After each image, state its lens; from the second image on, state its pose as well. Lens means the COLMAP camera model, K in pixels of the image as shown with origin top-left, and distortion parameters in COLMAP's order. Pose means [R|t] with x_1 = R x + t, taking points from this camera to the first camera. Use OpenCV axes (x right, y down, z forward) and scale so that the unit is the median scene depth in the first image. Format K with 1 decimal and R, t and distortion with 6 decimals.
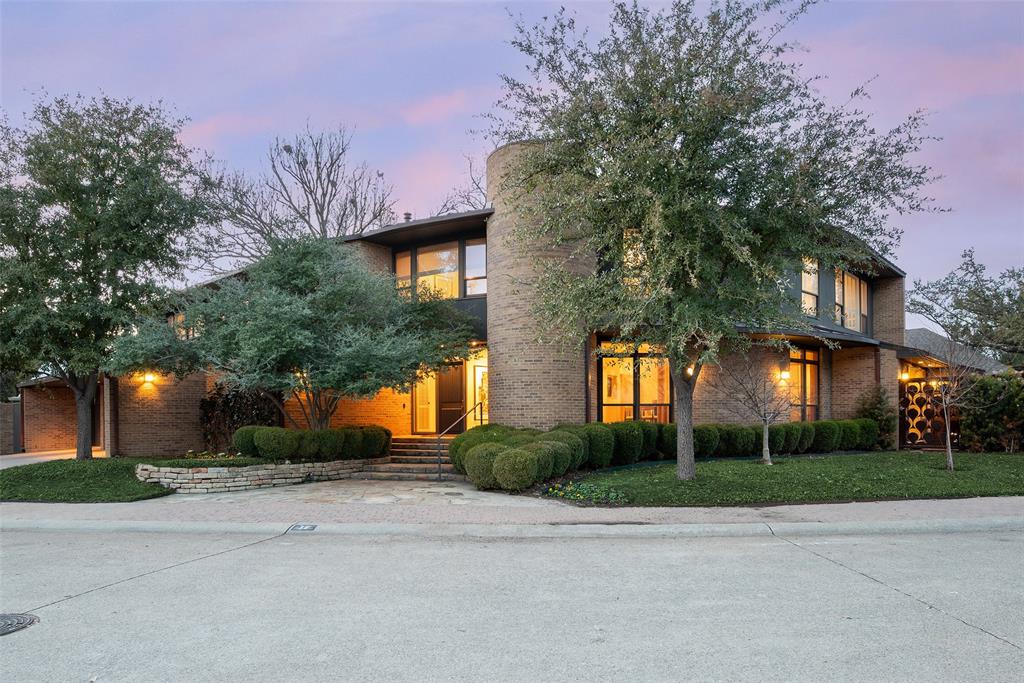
lens RADIAL K [[522.4, 0, 512.0], [0, 522.4, 341.5], [0, 0, 1]] dist [0.001329, 0.000203]
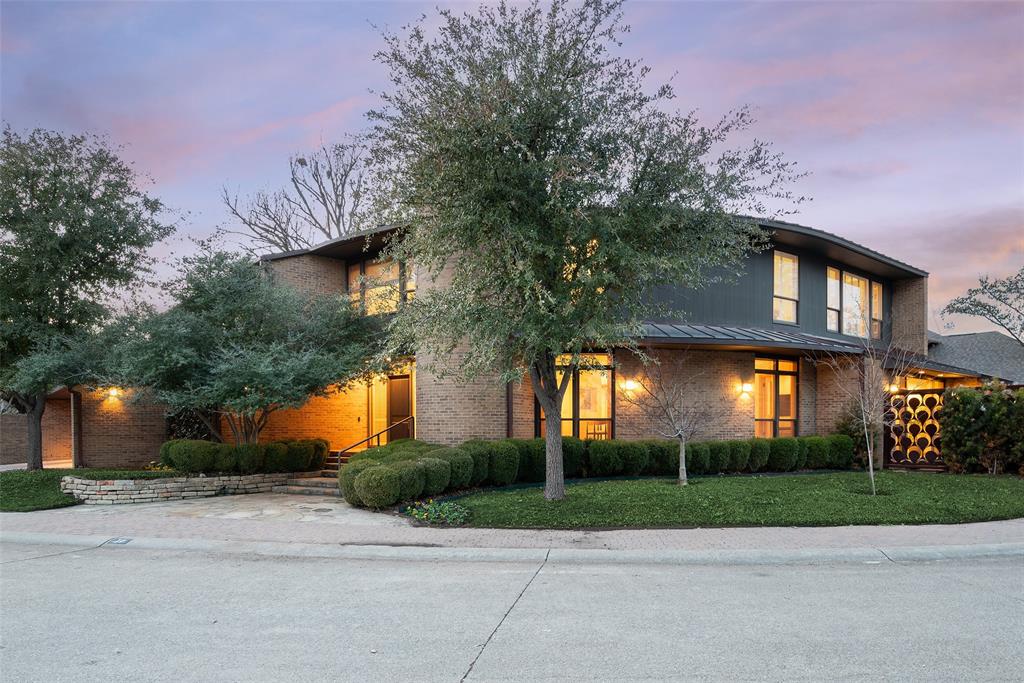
lens RADIAL K [[539.8, 0, 511.9], [0, 539.8, 353.8], [0, 0, 1]] dist [0.000552, 0.000125]
pose [[0.995034, -0.009081, -0.099122, 0.266555], [0.009895, 0.999921, 0.007726, -0.009577], [0.099044, -0.008668, 0.995045, 0.005629]]
